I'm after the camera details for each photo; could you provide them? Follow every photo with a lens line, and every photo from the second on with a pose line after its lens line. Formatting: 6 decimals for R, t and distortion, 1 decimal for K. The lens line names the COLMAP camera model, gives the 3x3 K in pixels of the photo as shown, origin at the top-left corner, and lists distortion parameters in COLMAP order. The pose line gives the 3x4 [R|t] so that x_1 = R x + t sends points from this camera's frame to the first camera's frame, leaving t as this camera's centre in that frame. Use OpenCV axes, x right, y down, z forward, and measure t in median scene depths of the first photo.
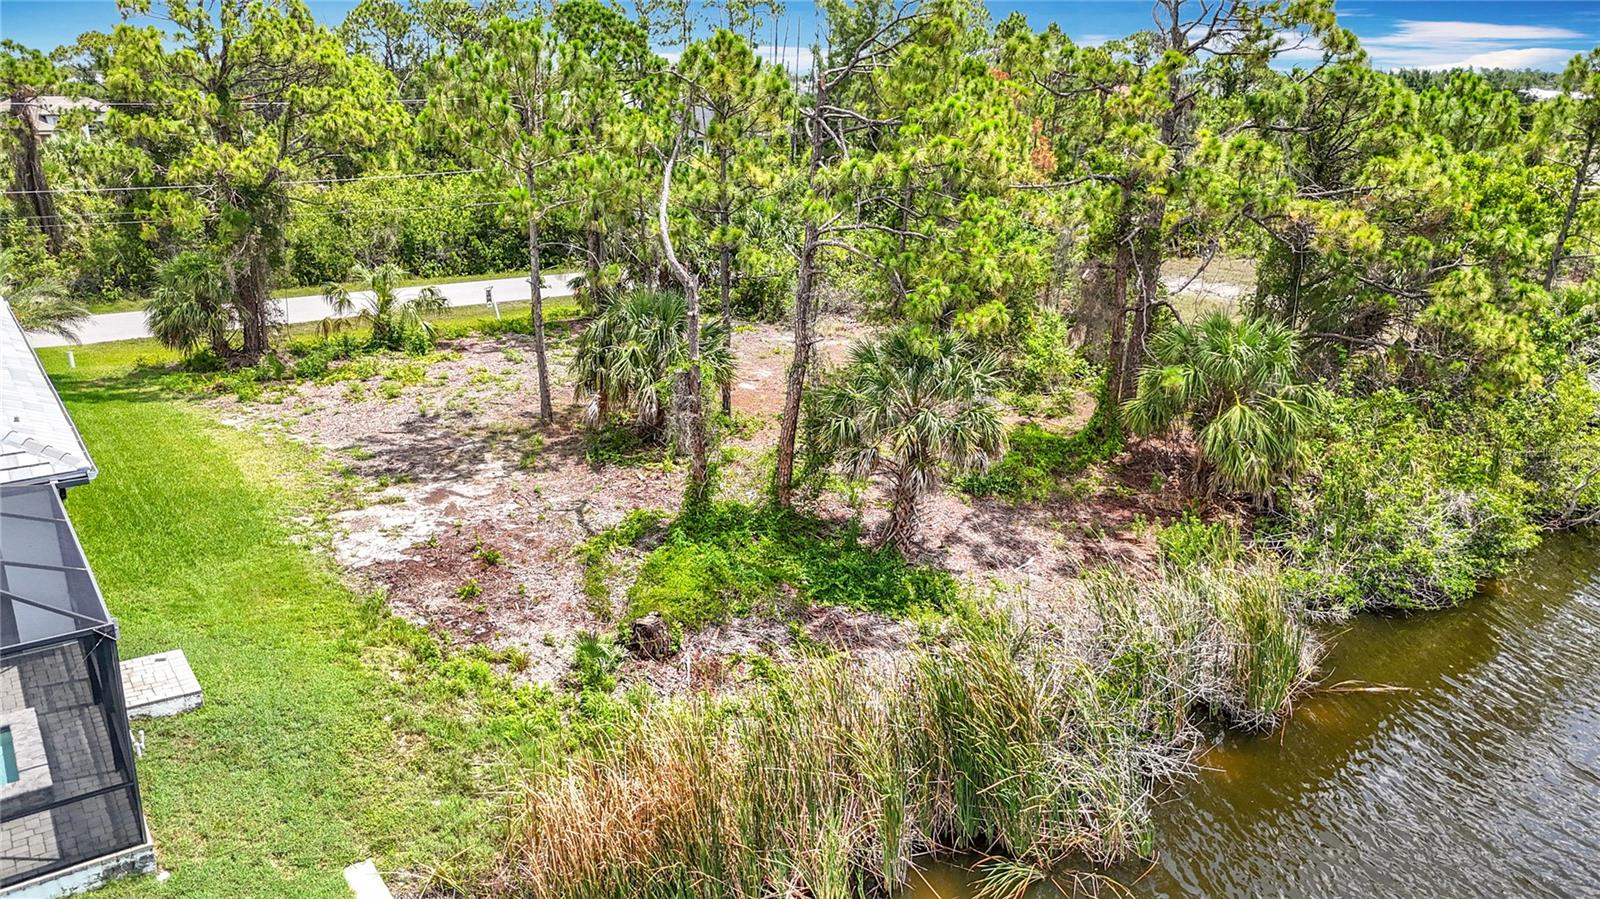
lens RADIAL K [[1164.2, 0, 800.0], [0, 1164.2, 449.5], [0, 0, 1]] dist [0.074244, -0.080465]
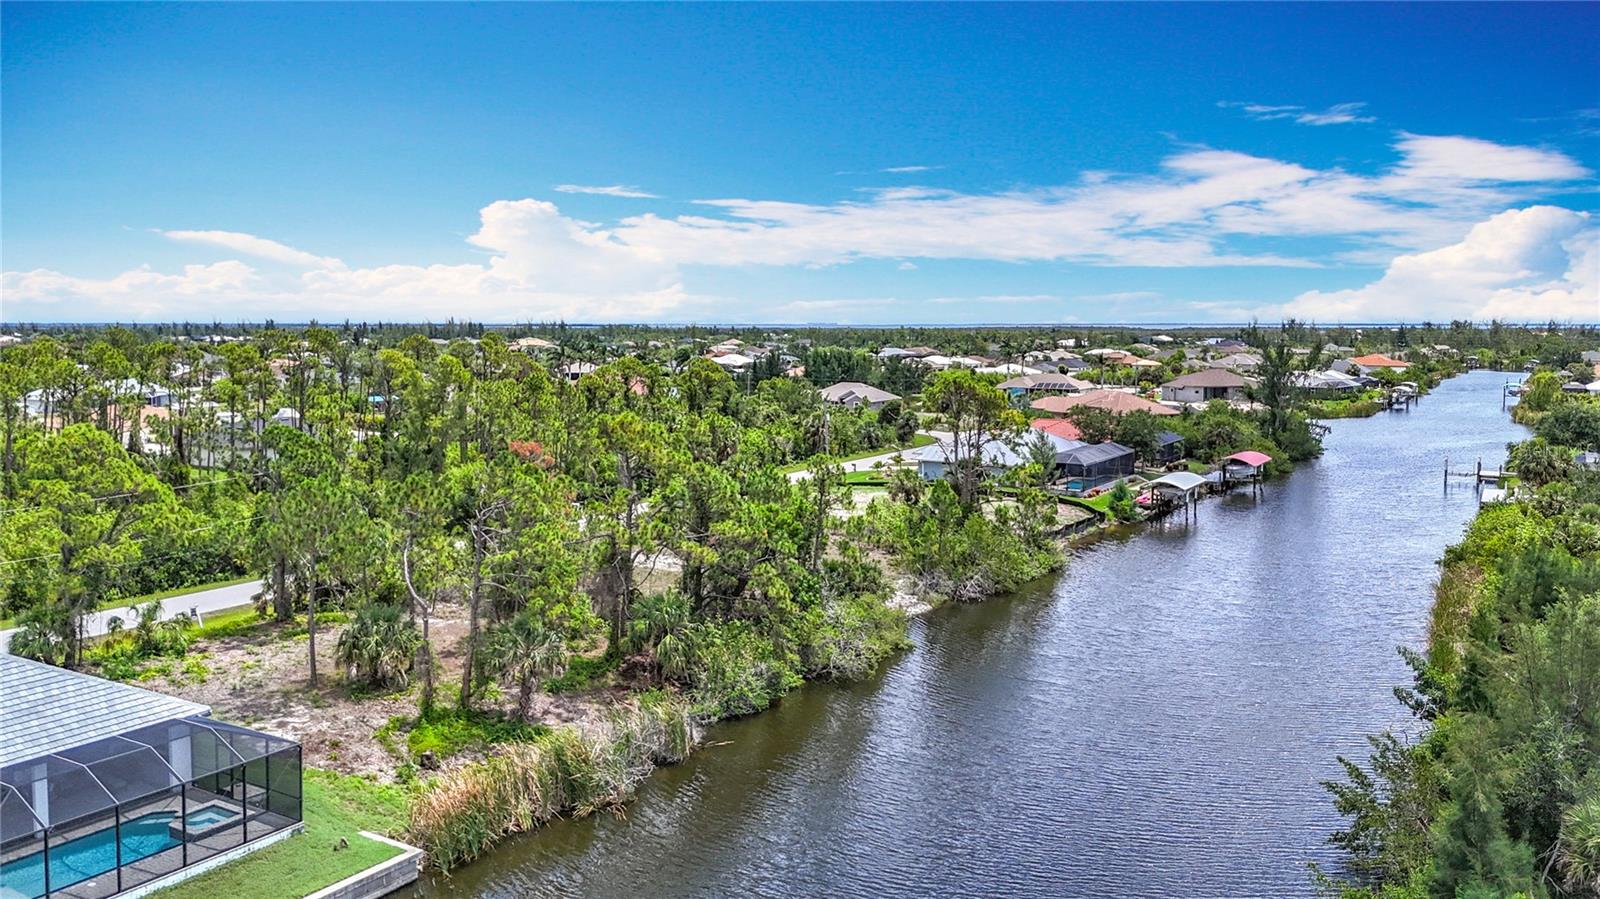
lens RADIAL K [[1199.8, 0, 799.5], [0, 1199.8, 393.8], [0, 0, 1]] dist [0.058611, -0.152720]
pose [[0.919658, -0.024389, 0.391962, -0.289470], [0.120956, 0.967142, -0.223619, 0.060957], [-0.373630, 0.253063, 0.892390, -1.270017]]
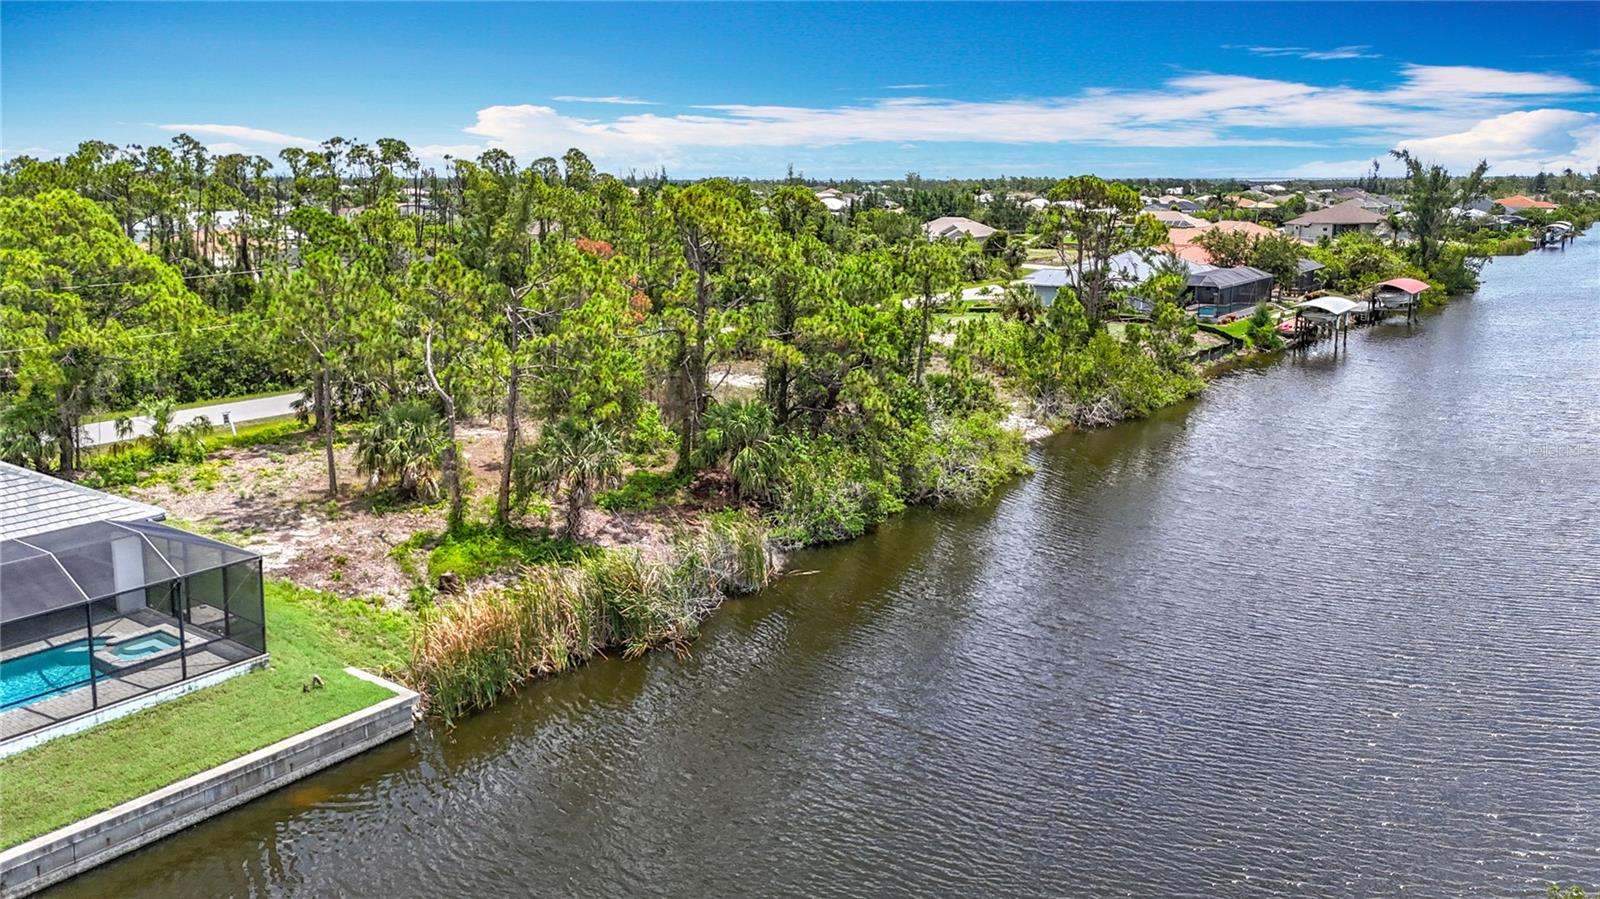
lens RADIAL K [[1164.0, 0, 799.4], [0, 1164.0, 371.1], [0, 0, 1]] dist [0.102098, -0.211694]
pose [[0.948918, -0.052316, 0.311155, -0.126062], [0.097498, 0.986514, -0.131469, 0.097040], [-0.300081, 0.155090, 0.941222, -0.821506]]
